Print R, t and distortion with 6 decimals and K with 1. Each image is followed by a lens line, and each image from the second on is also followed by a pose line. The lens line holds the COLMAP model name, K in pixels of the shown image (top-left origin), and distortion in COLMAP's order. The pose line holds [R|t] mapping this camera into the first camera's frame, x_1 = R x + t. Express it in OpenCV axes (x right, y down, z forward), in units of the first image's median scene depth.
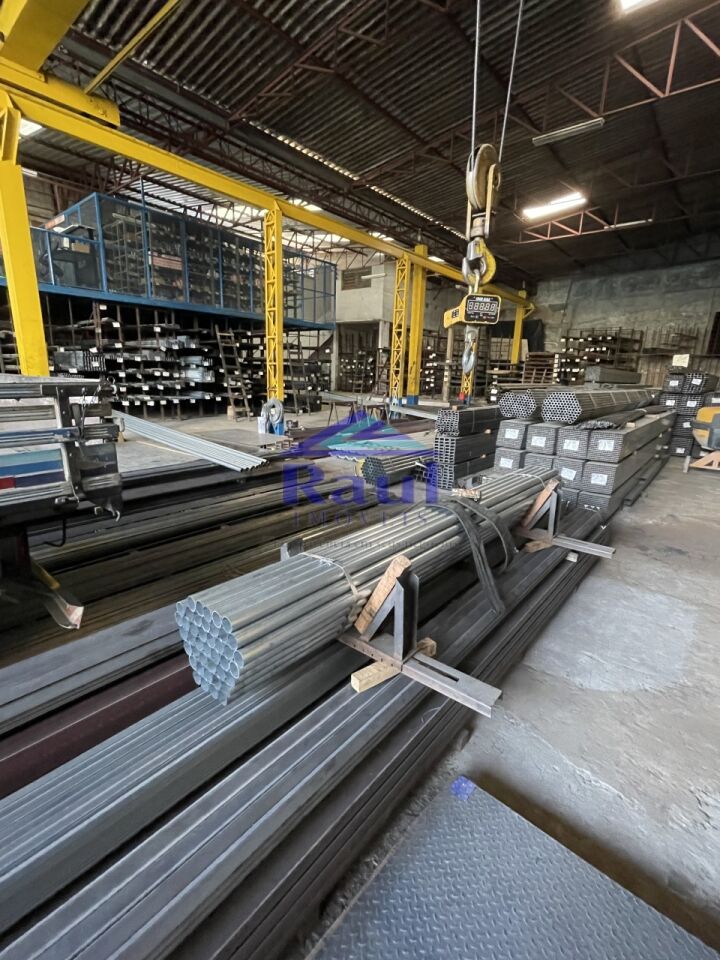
lens RADIAL K [[437.7, 0, 362.8], [0, 437.7, 480.9], [0, 0, 1]] dist [-0.021611, 0.013270]
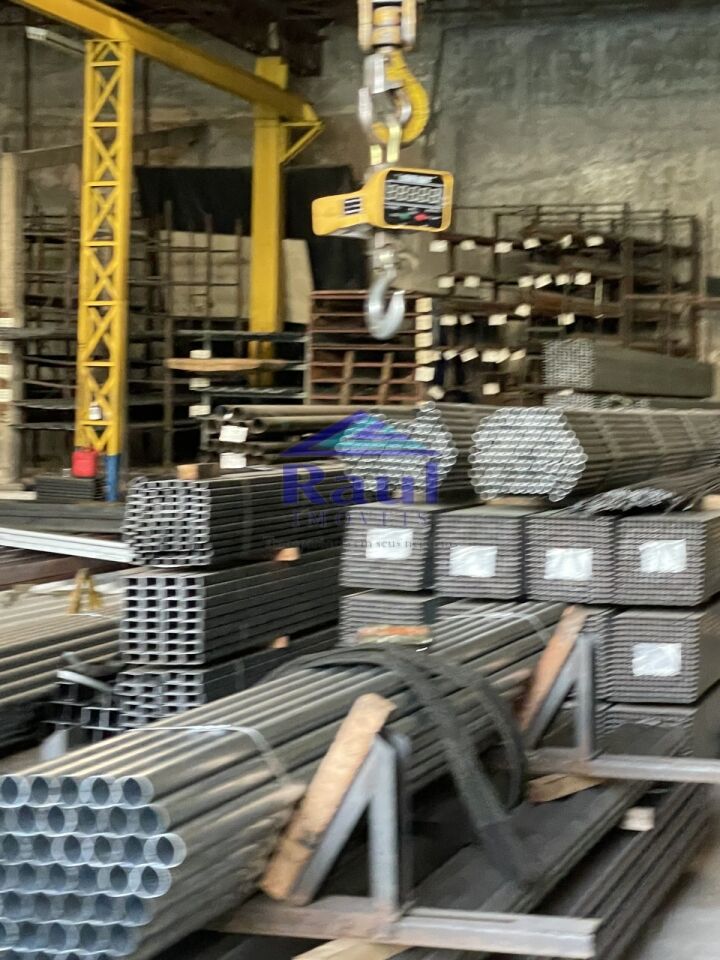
lens RADIAL K [[2106.1, 0, 384.7], [0, 2106.1, 438.1], [0, 0, 1]] dist [0.038666, 0.455776]
pose [[0.918621, -0.019067, 0.394681, -0.099849], [0.102667, 0.976049, -0.191804, 0.042059], [-0.381570, 0.216716, 0.898576, -0.143858]]
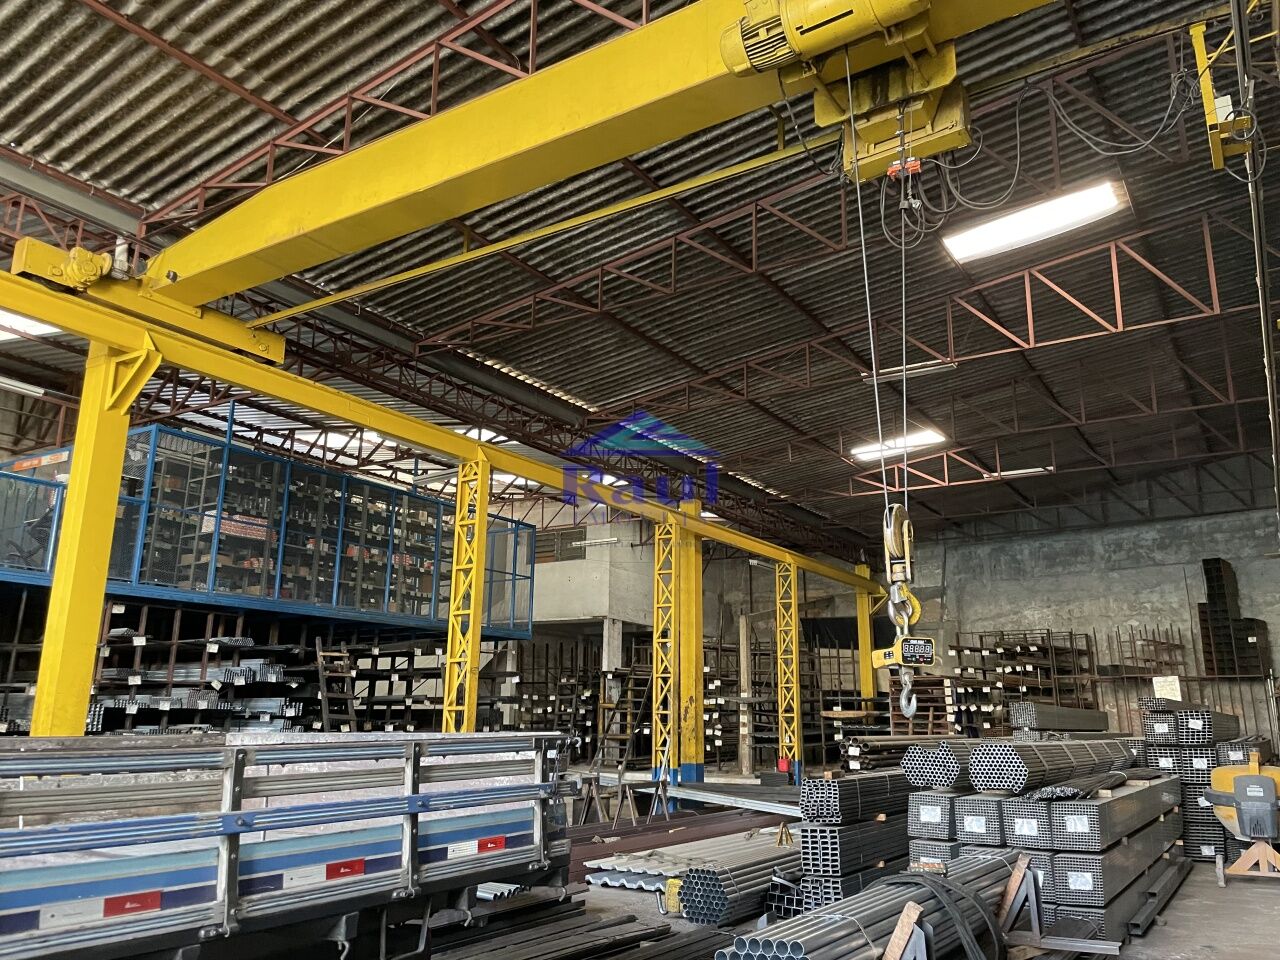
lens RADIAL K [[975.7, 0, 651.7], [0, 975.7, 462.5], [0, 0, 1]] dist [0.095074, -0.128136]
pose [[0.990828, 0.011846, 0.134609, -0.100796], [0.054136, 0.877920, -0.475737, 0.041223], [-0.123812, 0.478660, 0.869227, -0.170890]]
